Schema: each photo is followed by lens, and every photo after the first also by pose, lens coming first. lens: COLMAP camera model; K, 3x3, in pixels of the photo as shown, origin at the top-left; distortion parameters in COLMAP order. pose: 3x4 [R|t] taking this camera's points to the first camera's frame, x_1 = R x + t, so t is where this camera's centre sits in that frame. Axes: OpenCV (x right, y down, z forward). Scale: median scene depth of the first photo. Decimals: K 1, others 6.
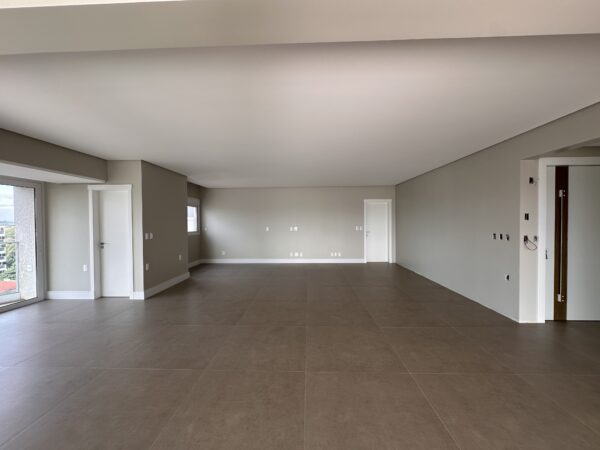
lens RADIAL K [[241.1, 0, 300.2], [0, 241.1, 225.0], [0, 0, 1]] dist [0.000148, 0.001028]
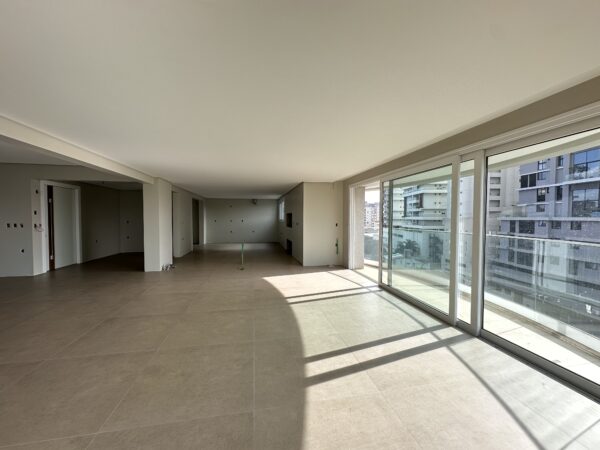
lens RADIAL K [[241.1, 0, 295.5], [0, 241.1, 225.9], [0, 0, 1]] dist [0.000148, 0.001028]
pose [[-0.211635, -0.034846, 0.976727, -1.114689], [0.016352, 0.999098, 0.039187, 0.022264], [-0.977212, 0.024265, -0.210875, -0.432784]]
